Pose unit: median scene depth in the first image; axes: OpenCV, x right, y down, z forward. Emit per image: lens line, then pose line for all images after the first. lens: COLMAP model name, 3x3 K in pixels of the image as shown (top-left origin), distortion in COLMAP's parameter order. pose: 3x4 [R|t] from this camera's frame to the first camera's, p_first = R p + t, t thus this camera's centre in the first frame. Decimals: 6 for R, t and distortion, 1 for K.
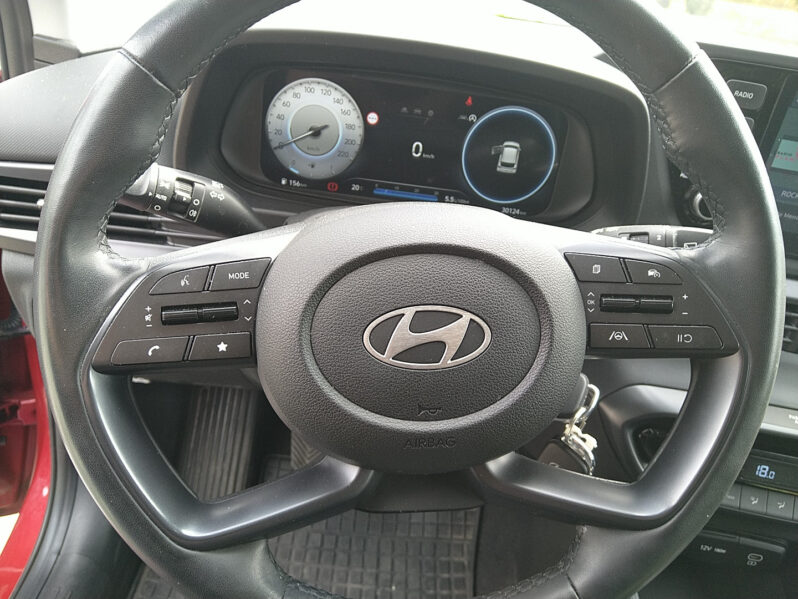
lens RADIAL K [[632.9, 0, 399.0], [0, 632.9, 299.5], [0, 0, 1]] dist [-0.001587, -0.001880]
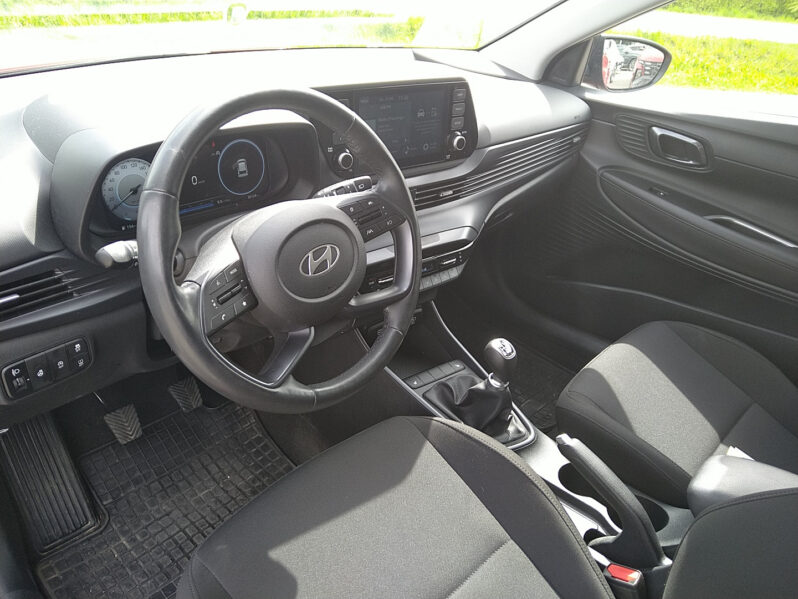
lens RADIAL K [[632.9, 0, 399.0], [0, 632.9, 299.5], [0, 0, 1]] dist [-0.001587, -0.001880]
pose [[0.687455, -0.428858, 0.586077, -0.706933], [0.364615, 0.901751, 0.232165, -0.147348], [-0.628062, 0.054089, 0.776281, -0.598002]]
